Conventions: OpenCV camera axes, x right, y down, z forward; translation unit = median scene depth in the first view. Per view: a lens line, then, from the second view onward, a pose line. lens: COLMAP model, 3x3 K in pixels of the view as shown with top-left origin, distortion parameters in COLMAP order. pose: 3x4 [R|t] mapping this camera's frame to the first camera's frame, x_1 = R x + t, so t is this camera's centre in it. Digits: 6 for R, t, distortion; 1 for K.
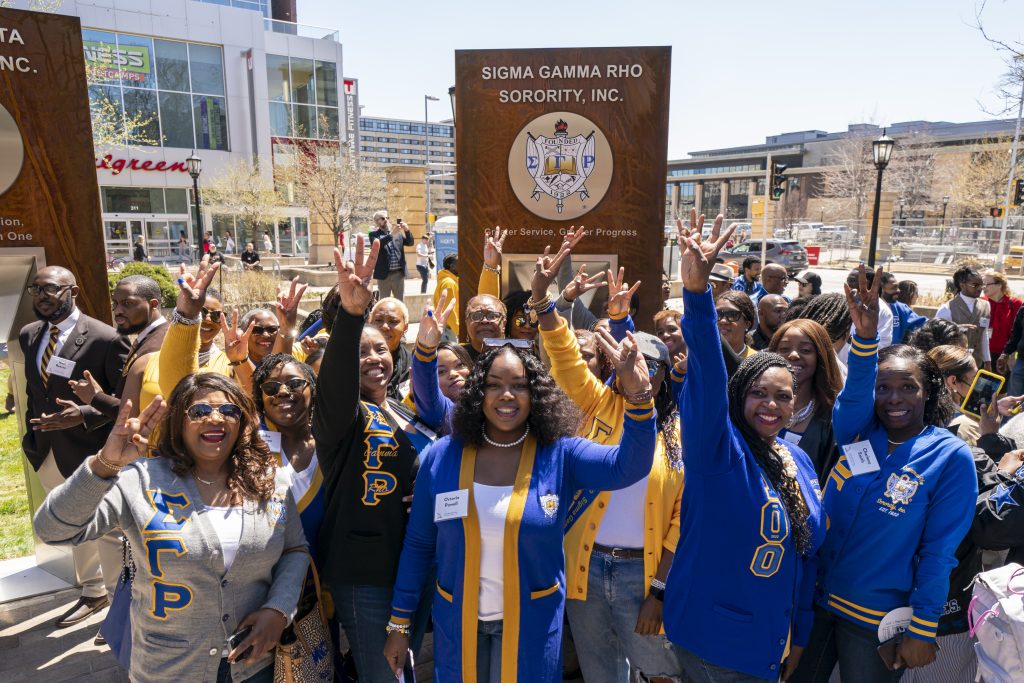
lens RADIAL K [[662.5, 0, 539.6], [0, 662.5, 344.2], [0, 0, 1]] dist [-0.005839, -0.001646]
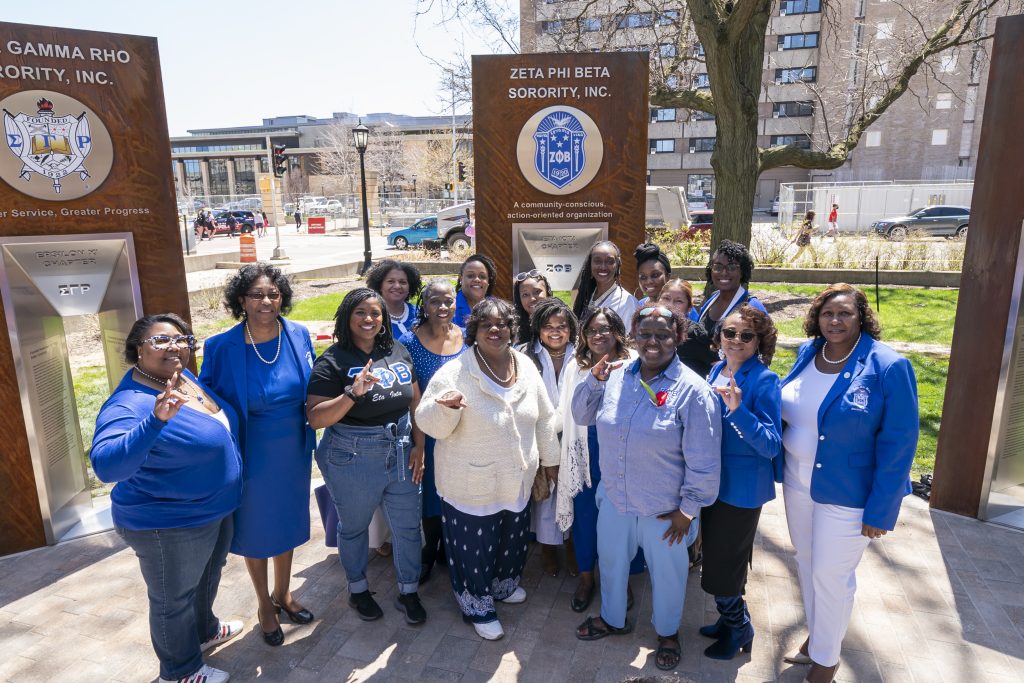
lens RADIAL K [[662.5, 0, 539.6], [0, 662.5, 344.2], [0, 0, 1]] dist [-0.005839, -0.001646]
pose [[0.772920, -0.152053, 0.616015, -0.057189], [0.125787, 0.988312, 0.086123, 0.032435], [-0.621910, 0.010920, 0.783013, -0.227507]]
